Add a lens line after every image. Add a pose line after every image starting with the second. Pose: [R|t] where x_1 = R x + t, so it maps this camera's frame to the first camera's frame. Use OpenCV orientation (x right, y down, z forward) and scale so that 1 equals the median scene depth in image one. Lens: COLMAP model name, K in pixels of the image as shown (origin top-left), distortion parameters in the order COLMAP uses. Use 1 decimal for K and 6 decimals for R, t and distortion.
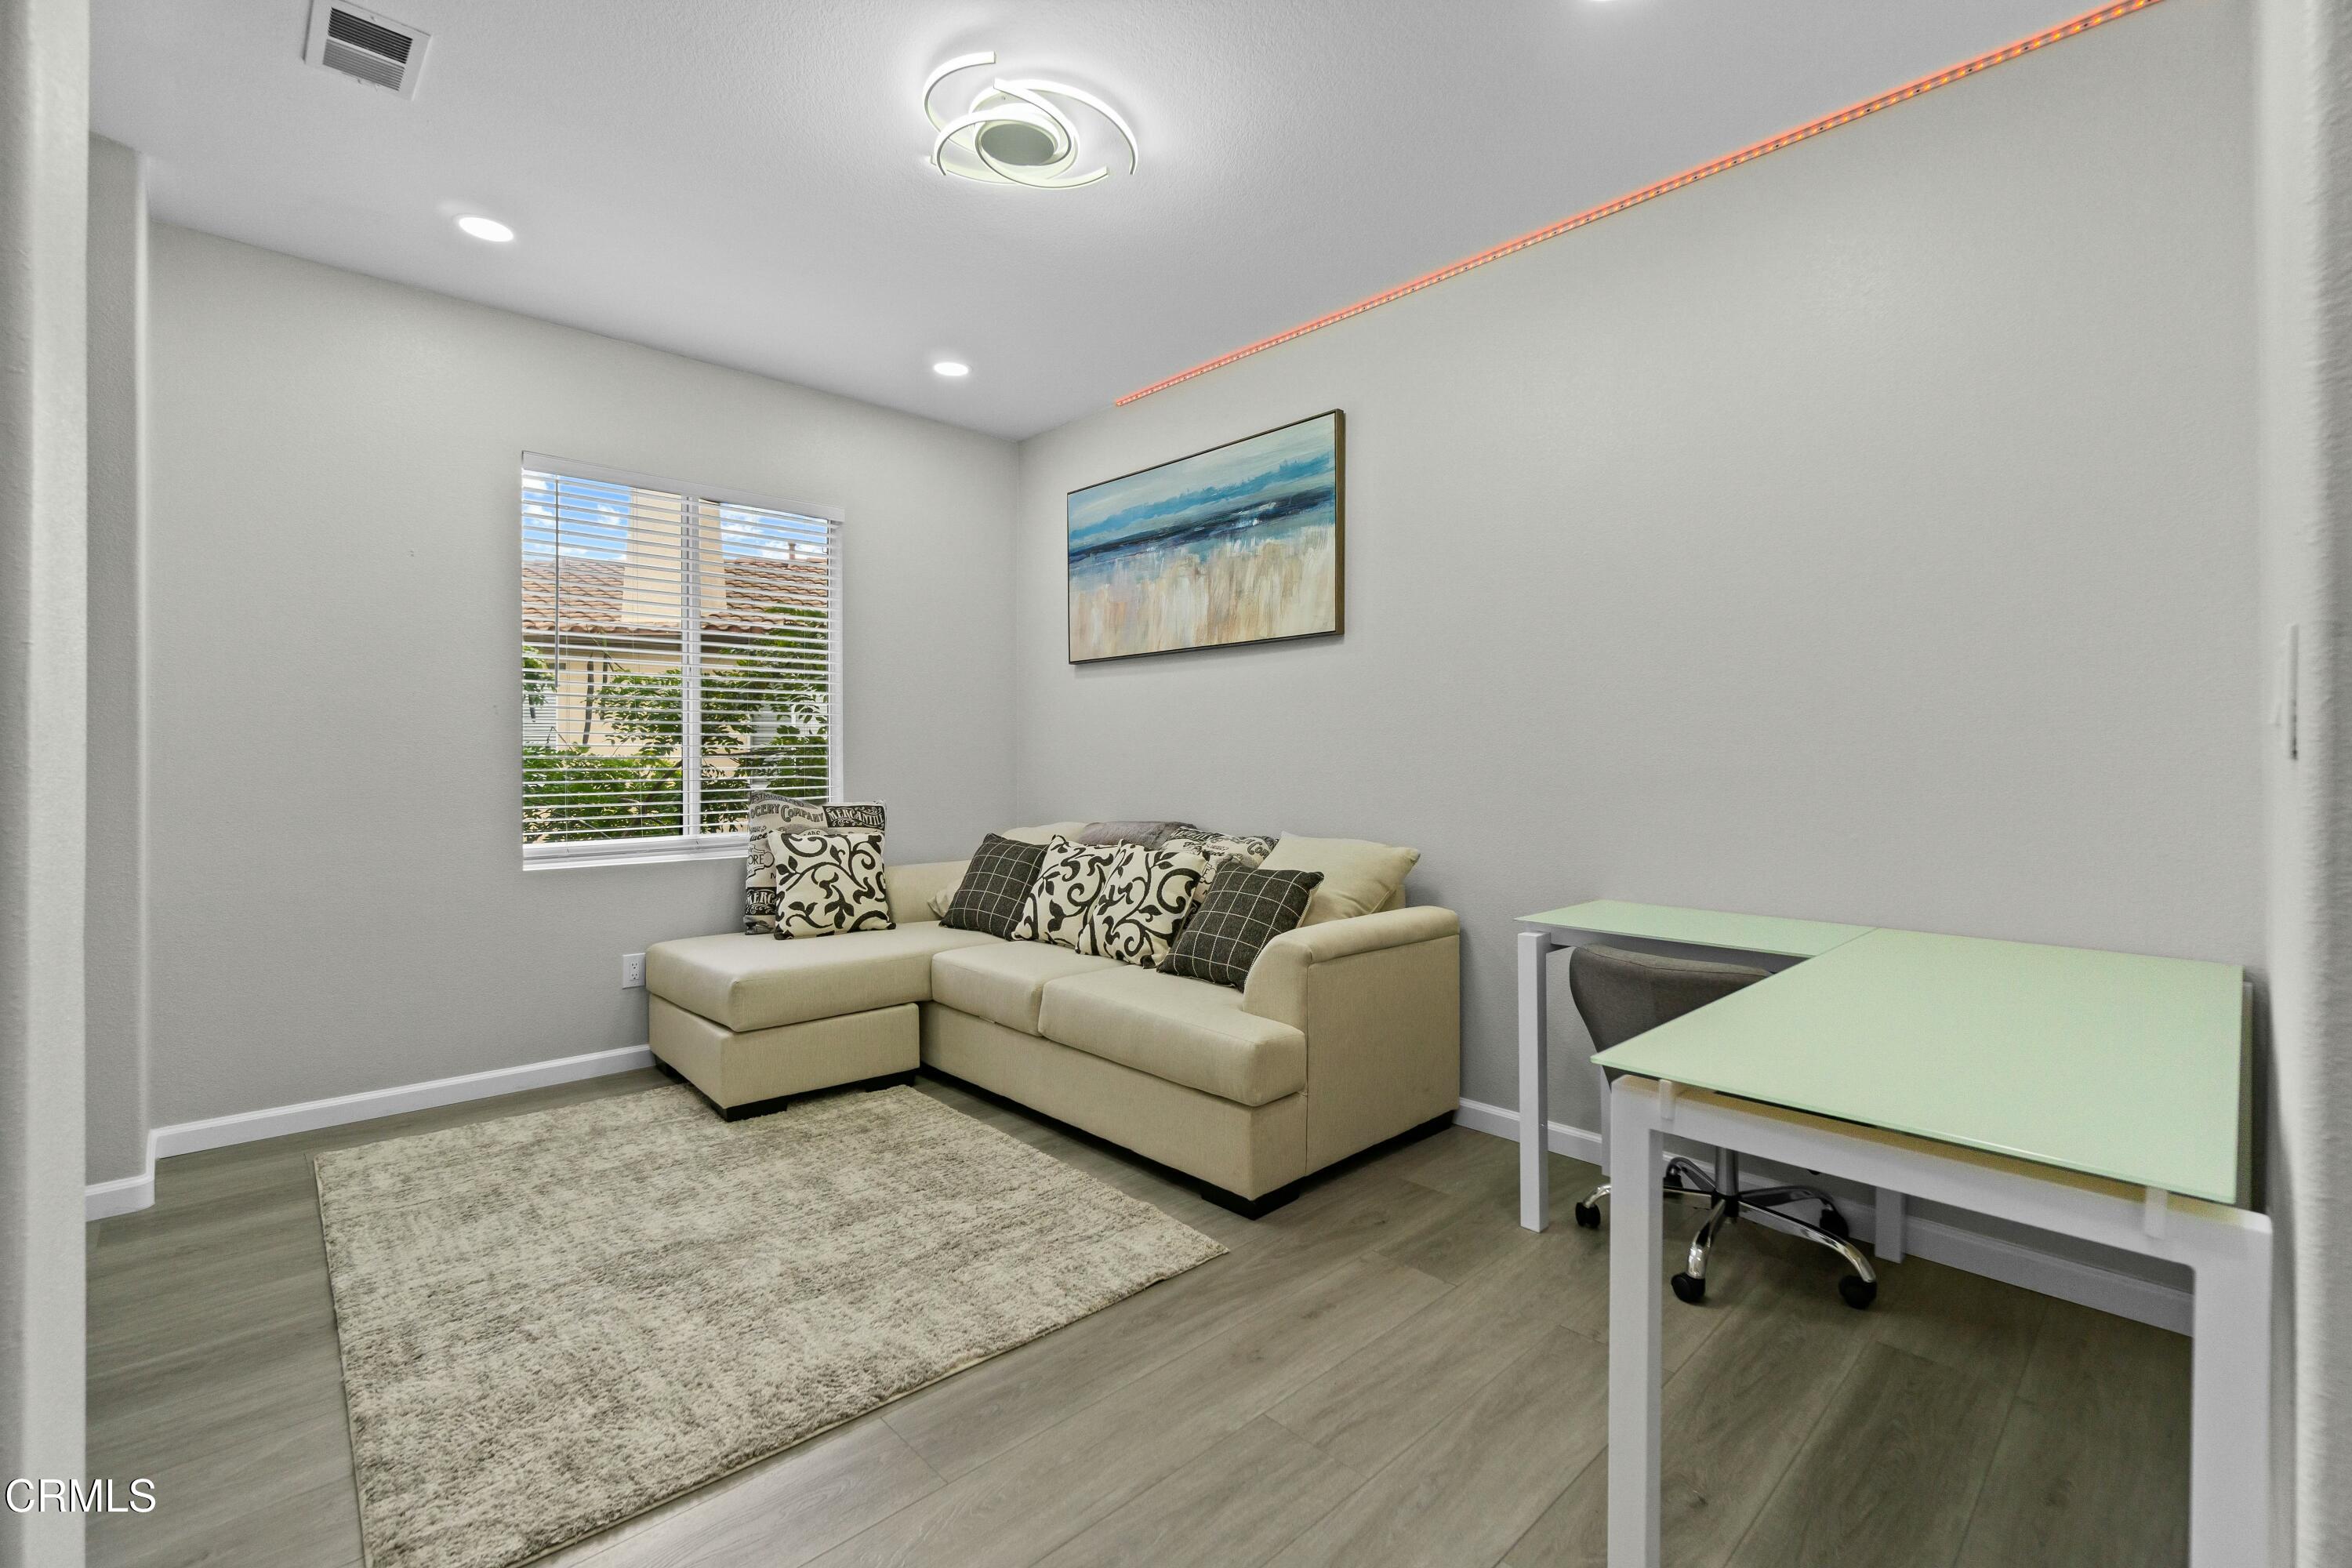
lens RADIAL K [[1018.4, 0, 1178.7], [0, 1018.4, 772.1], [0, 0, 1]] dist [-0.002266, -0.000603]
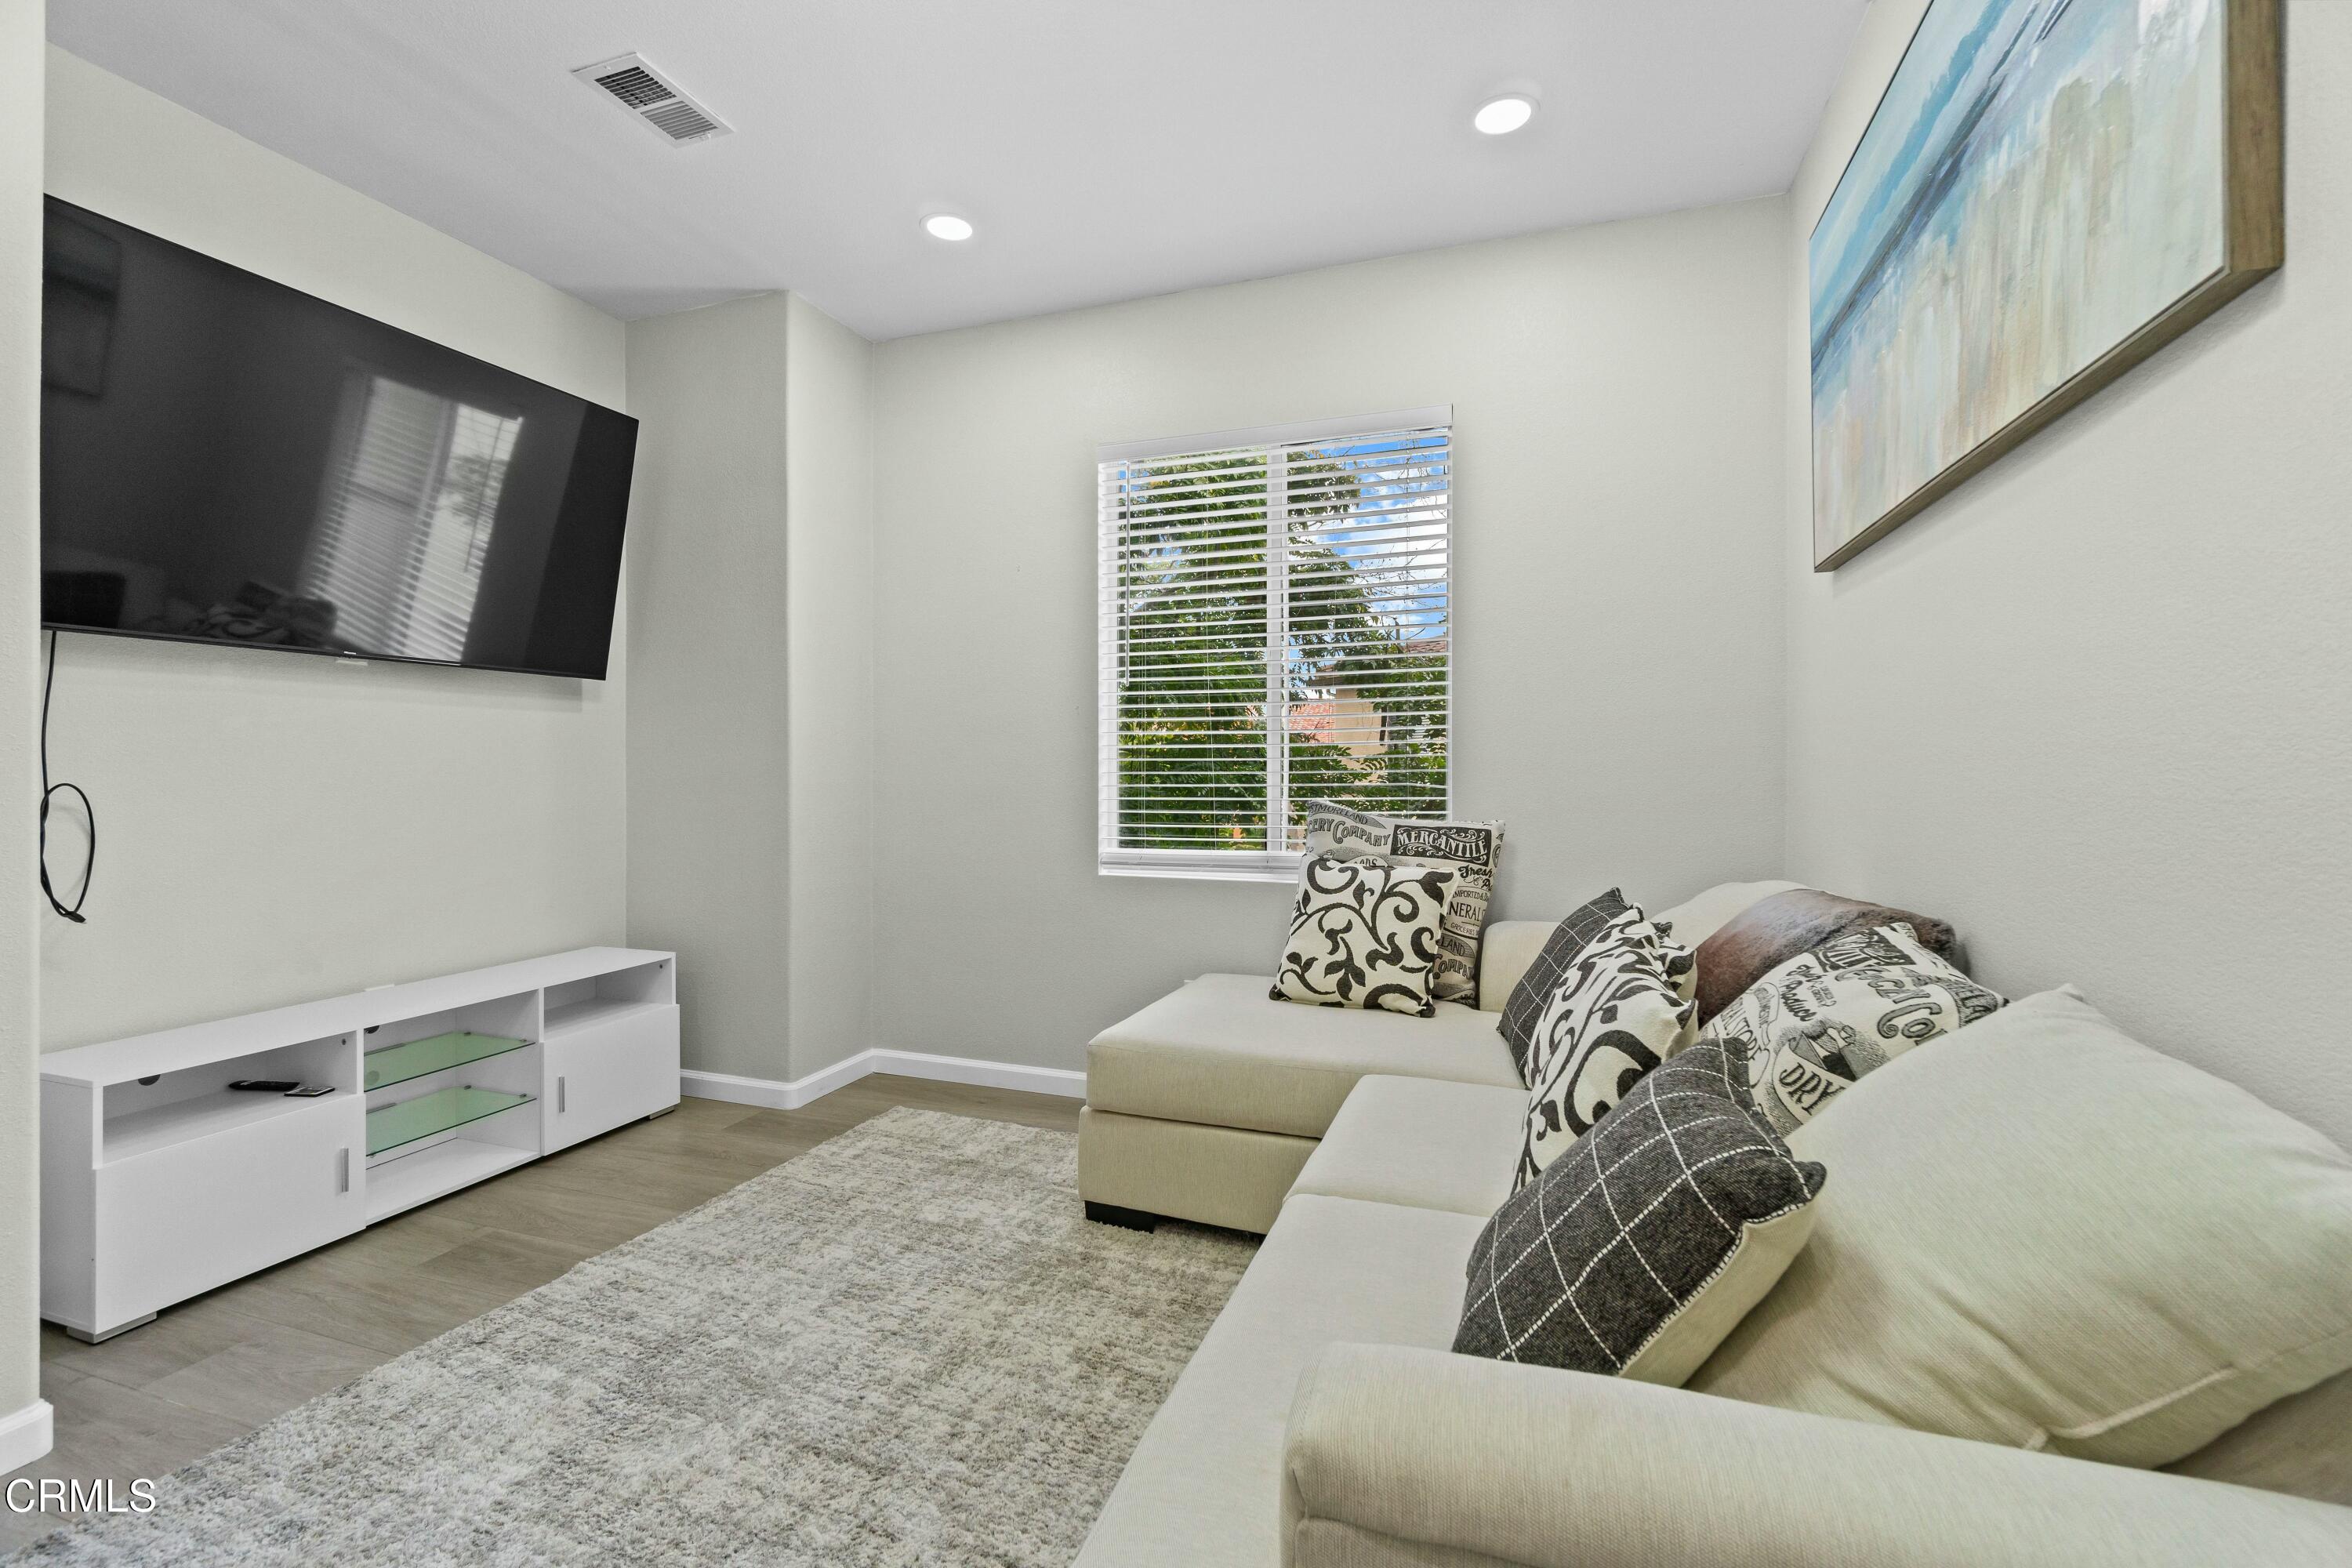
lens RADIAL K [[1018.4, 0, 1178.7], [0, 1018.4, 772.1], [0, 0, 1]] dist [-0.002266, -0.000603]
pose [[0.454905, 0.007956, -0.890504, 0.245497], [-0.009233, 0.999948, 0.004218, -0.006025], [0.890492, 0.006303, 0.454955, 0.589630]]
